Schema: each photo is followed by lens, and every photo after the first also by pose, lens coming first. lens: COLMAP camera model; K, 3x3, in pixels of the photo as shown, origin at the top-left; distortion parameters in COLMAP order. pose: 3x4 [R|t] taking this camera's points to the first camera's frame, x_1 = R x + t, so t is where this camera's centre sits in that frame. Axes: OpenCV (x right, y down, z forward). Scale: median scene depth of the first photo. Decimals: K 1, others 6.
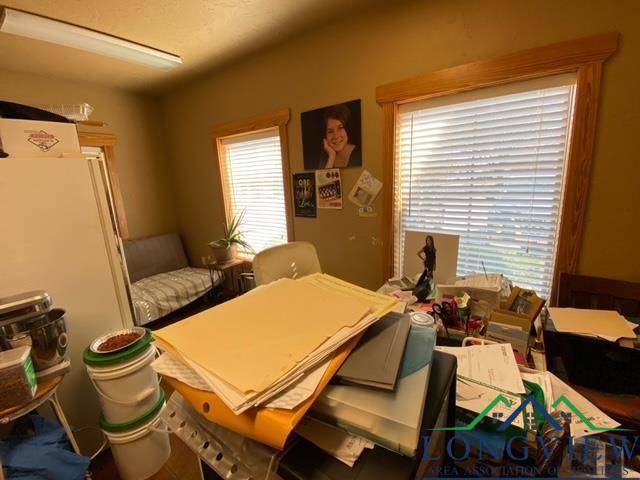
lens RADIAL K [[294.1, 0, 320.0], [0, 294.1, 240.0], [0, 0, 1]] dist [-0.001704, -0.000799]
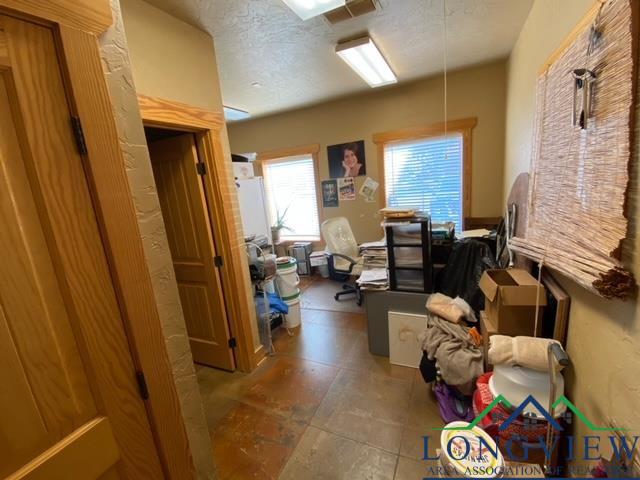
lens RADIAL K [[294.1, 0, 320.0], [0, 294.1, 240.0], [0, 0, 1]] dist [-0.001704, -0.000799]
pose [[0.981094, -0.083702, 0.174496, -0.472062], [0.087462, 0.996070, -0.013955, 0.146861], [-0.172642, 0.028953, 0.984559, -0.714577]]
